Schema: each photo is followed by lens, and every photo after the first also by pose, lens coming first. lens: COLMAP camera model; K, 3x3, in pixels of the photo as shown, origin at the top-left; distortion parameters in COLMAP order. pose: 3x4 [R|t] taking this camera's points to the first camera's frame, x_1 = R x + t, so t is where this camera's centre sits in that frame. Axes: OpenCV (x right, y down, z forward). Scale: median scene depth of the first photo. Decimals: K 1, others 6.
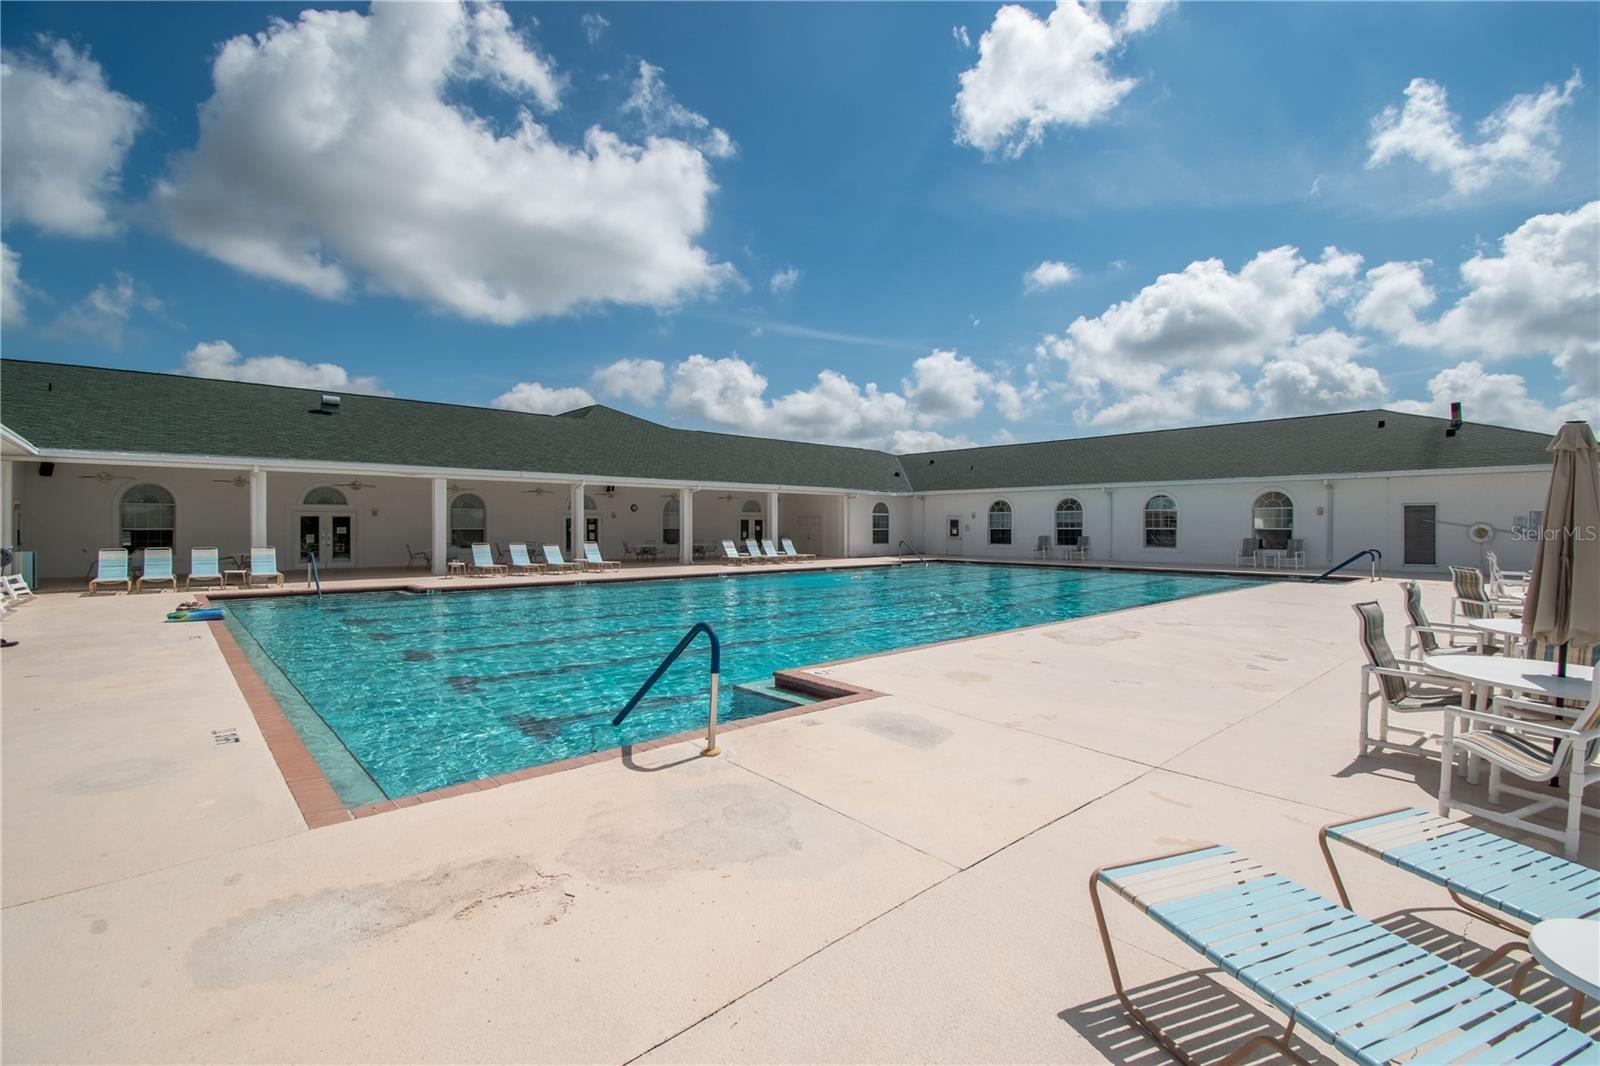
lens RADIAL K [[695.1, 0, 806.9], [0, 695.1, 532.4], [0, 0, 1]] dist [-0.000189, -0.000051]
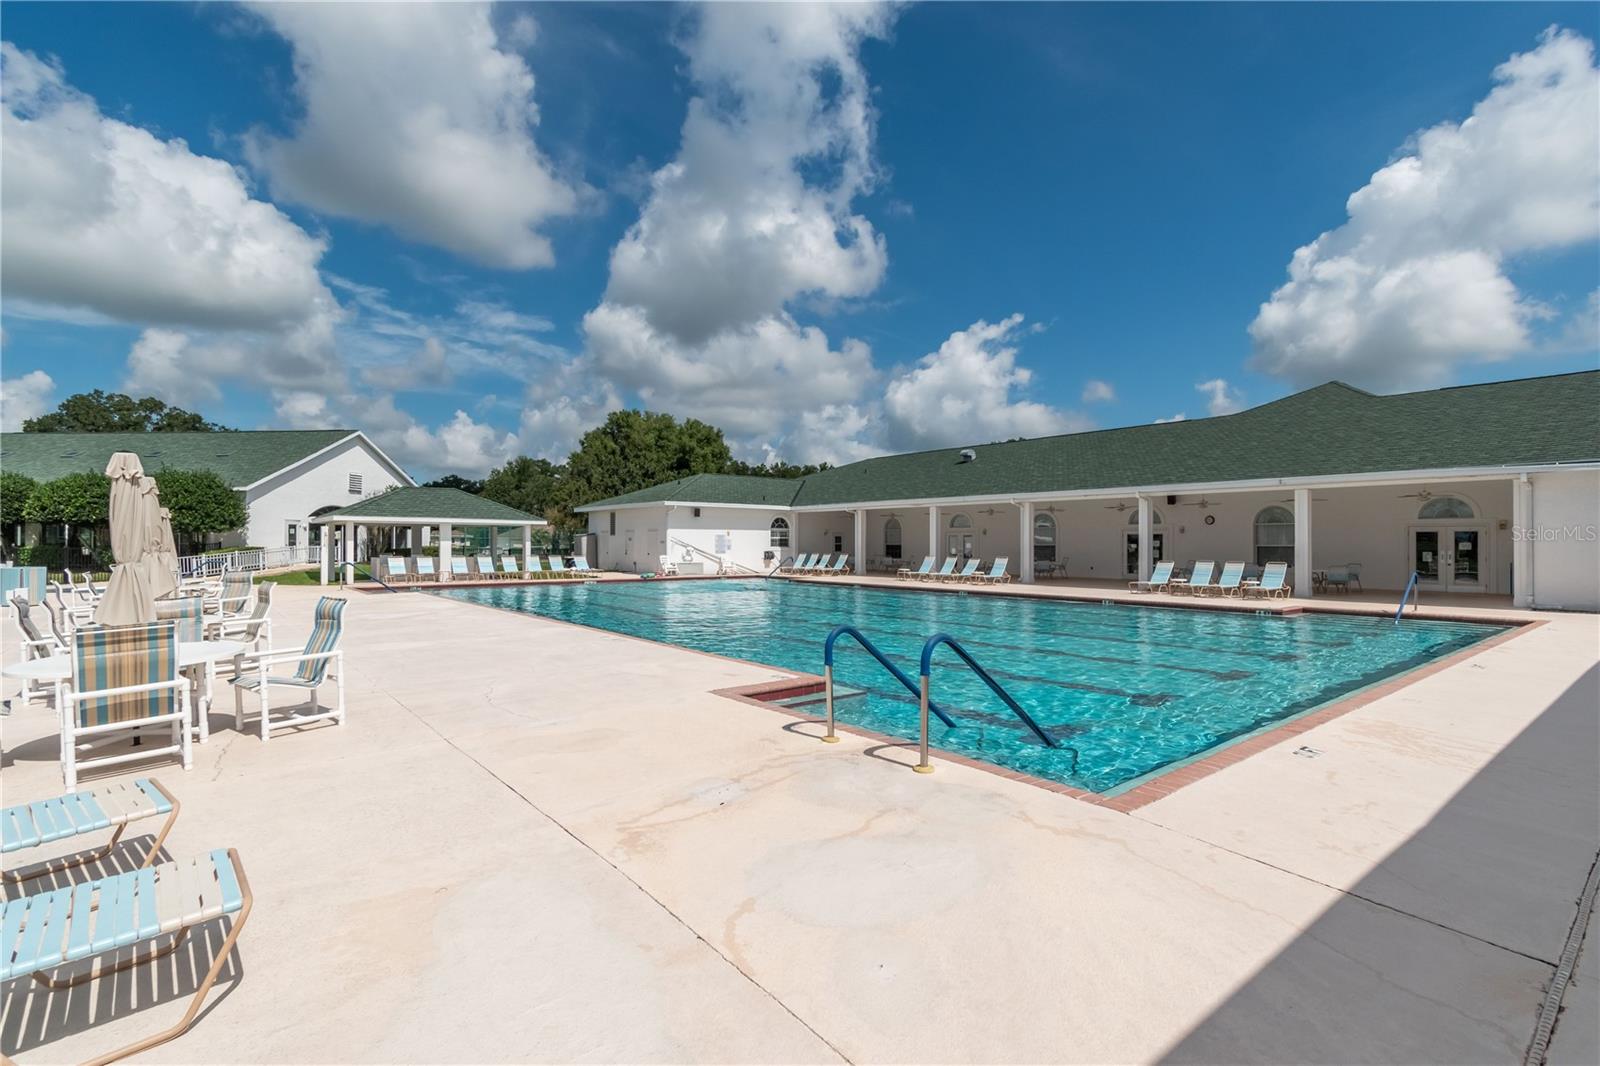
lens RADIAL K [[742.3, 0, 800.0], [0, 742.3, 533.0], [0, 0, 1]] dist [0.000232, 0.000014]
pose [[-0.043927, -0.012225, -0.998960, 0.640503], [-0.010050, 0.999880, -0.011794, -0.005193], [0.998984, 0.009521, -0.044045, 0.566024]]
